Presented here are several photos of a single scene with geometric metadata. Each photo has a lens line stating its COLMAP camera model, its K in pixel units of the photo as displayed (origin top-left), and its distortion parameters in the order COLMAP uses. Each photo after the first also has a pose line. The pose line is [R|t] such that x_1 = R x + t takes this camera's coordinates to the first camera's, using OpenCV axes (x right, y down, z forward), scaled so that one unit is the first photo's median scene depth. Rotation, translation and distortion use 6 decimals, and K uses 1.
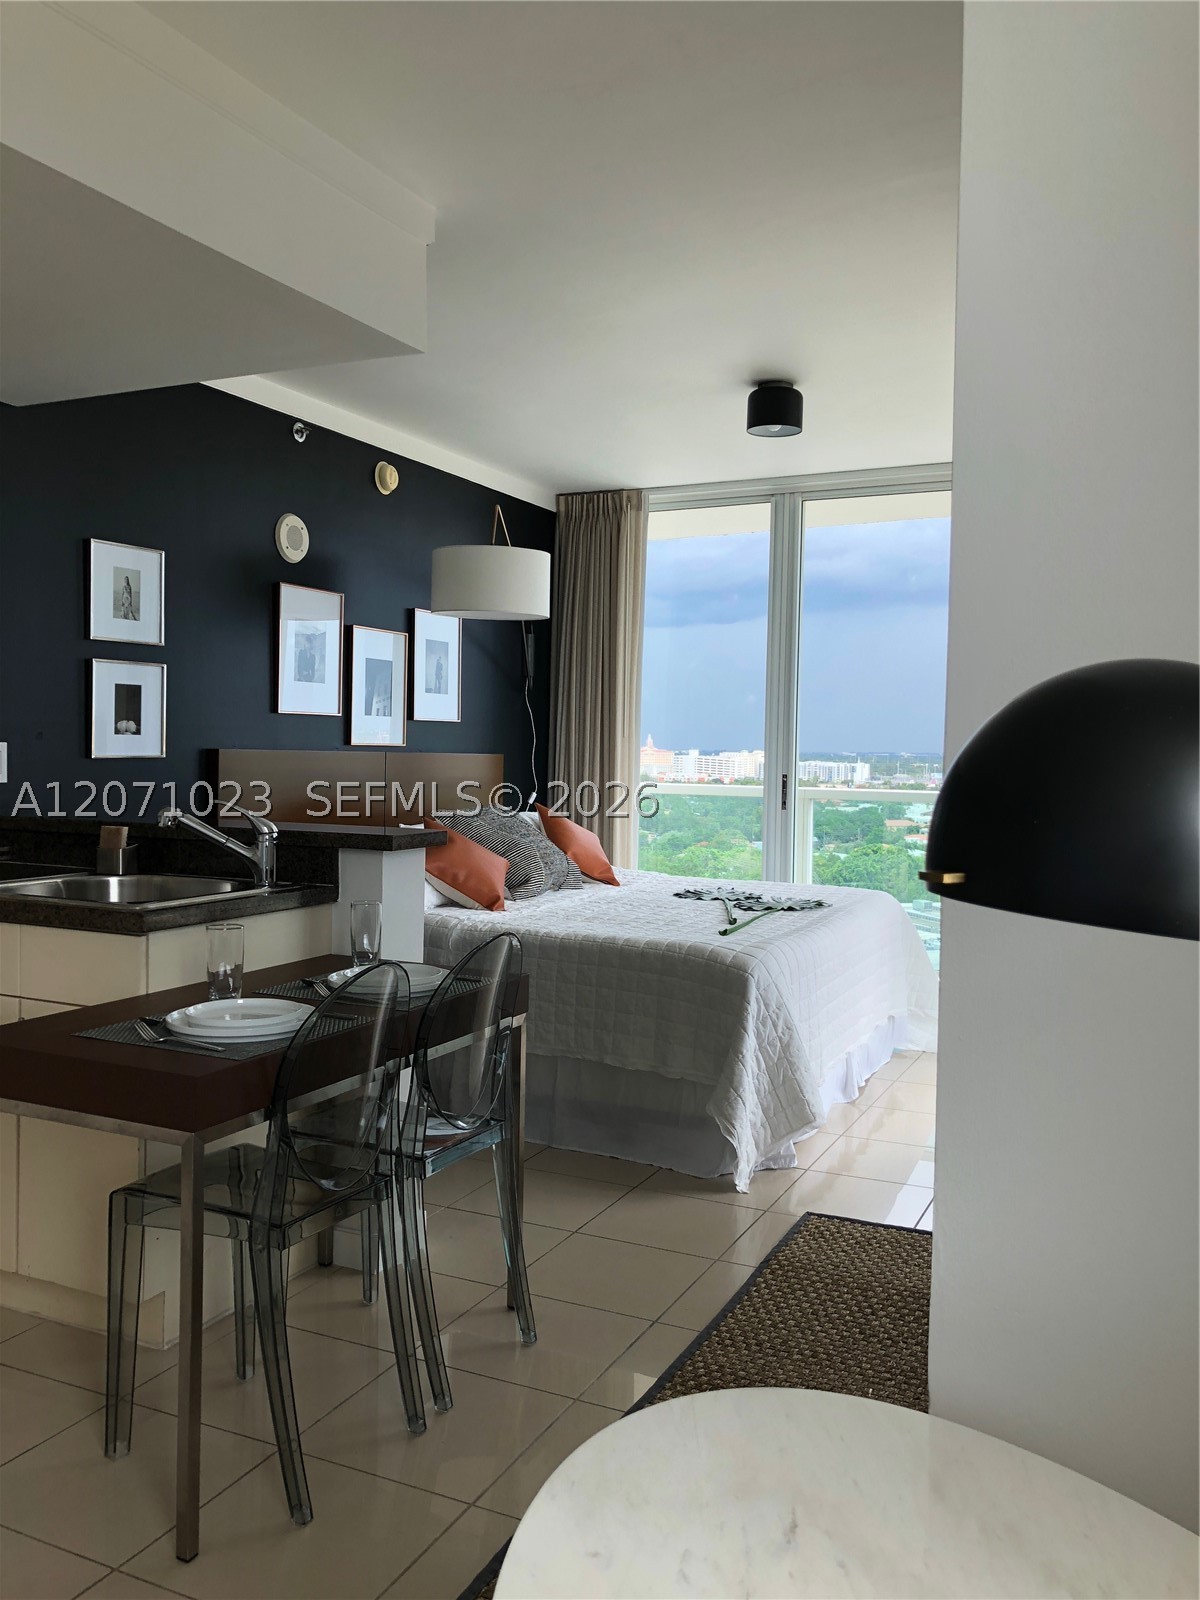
lens RADIAL K [[1297.2, 0, 600.0], [0, 1297.2, 800.0], [0, 0, 1]] dist [0.123594, -0.353878]
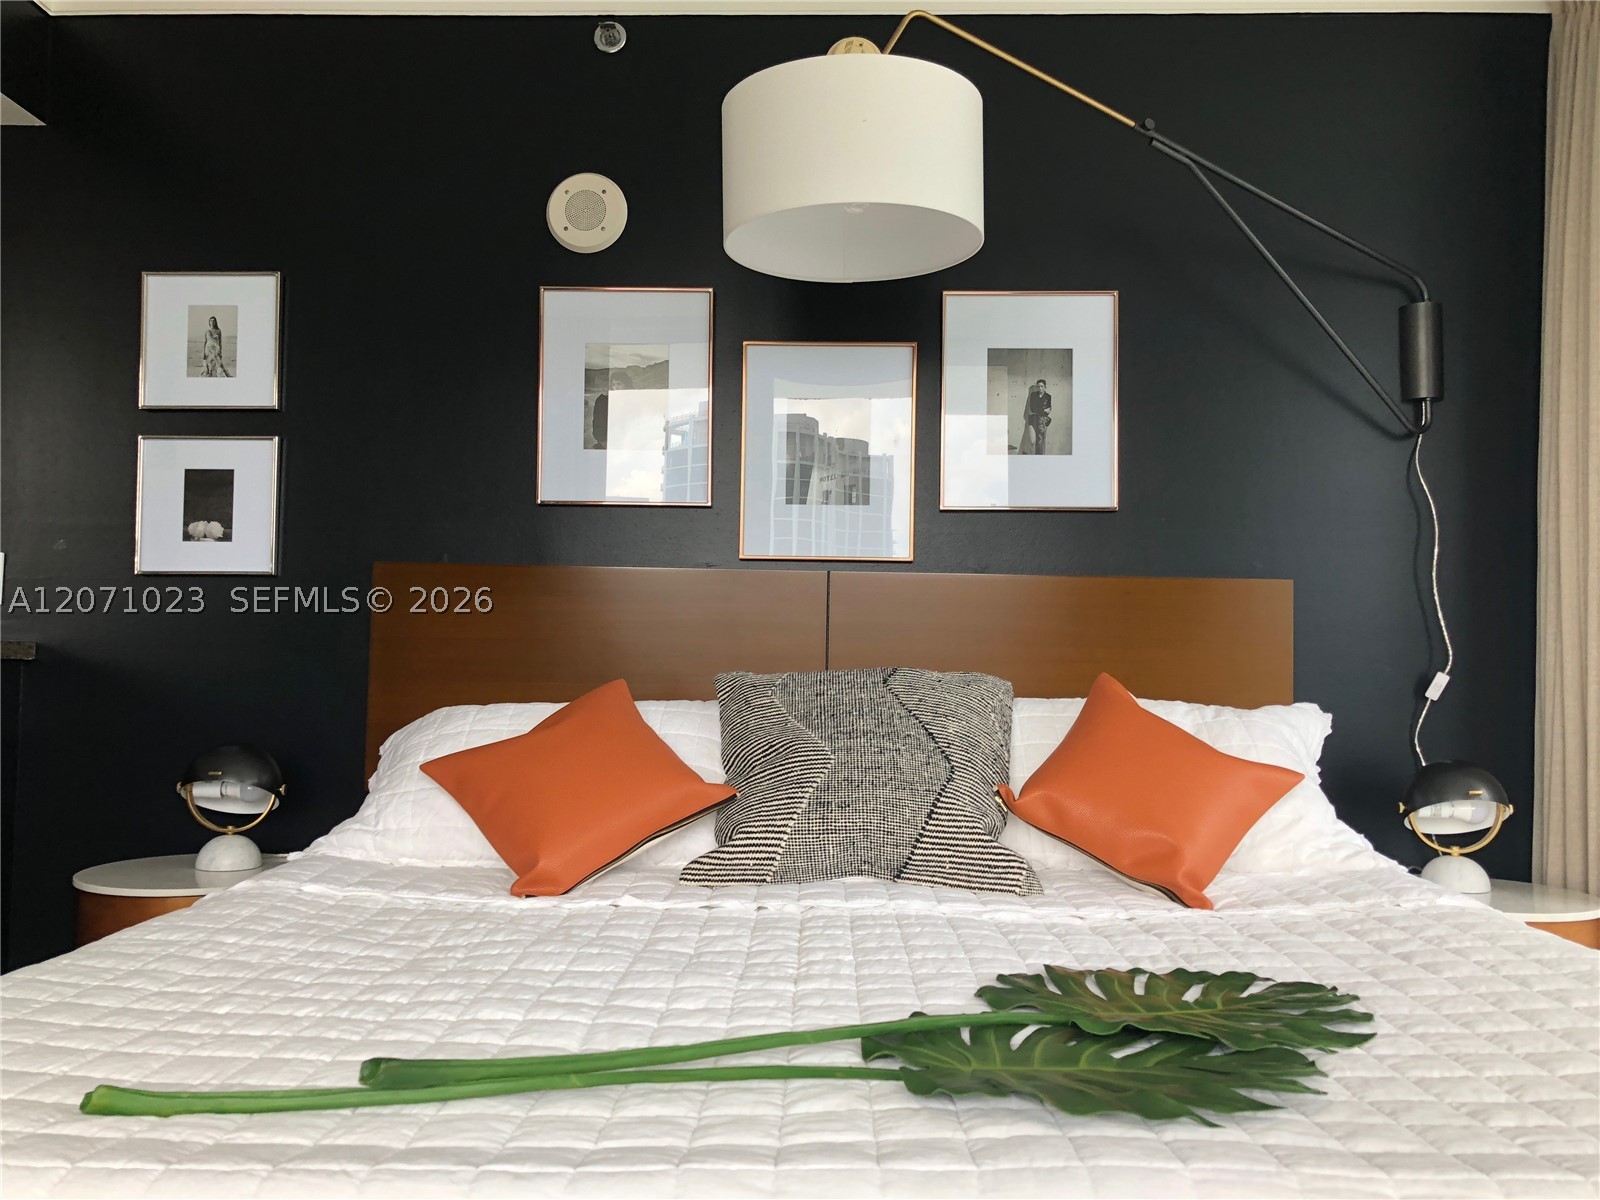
lens RADIAL K [[1297.2, 0, 808.9], [0, 1297.2, 605.1], [0, 0, 1]] dist [0.123594, -0.353878]
pose [[0.413181, -0.041225, -0.909715, 0.403361], [-0.043338, 0.996953, -0.064862, 0.014873], [0.909617, 0.066225, 0.410136, 1.022813]]
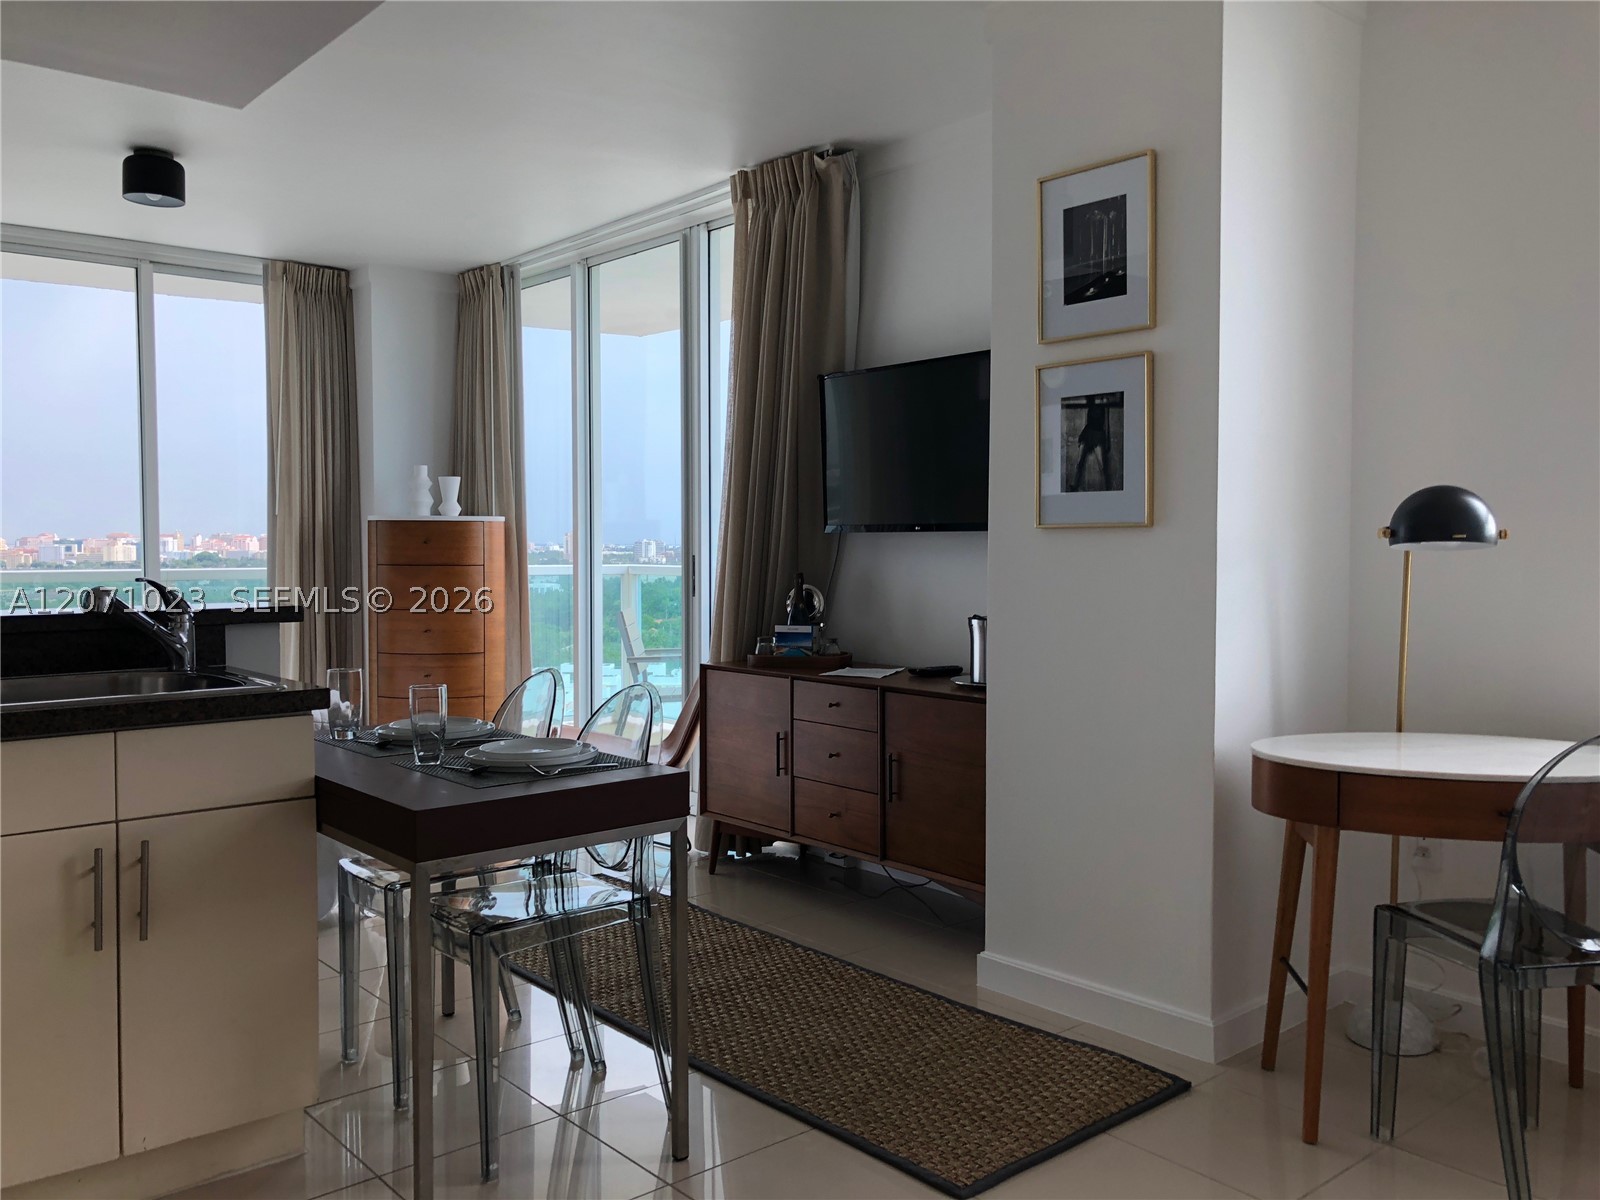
lens RADIAL K [[1310.7, 0, 817.2], [0, 1310.7, 591.3], [0, 0, 1]] dist [0.012800, 0.000769]
pose [[0.400583, -0.053810, 0.914679, -0.668880], [0.046105, 0.998193, 0.038531, -0.003532], [-0.915100, 0.026736, 0.402340, 0.168496]]
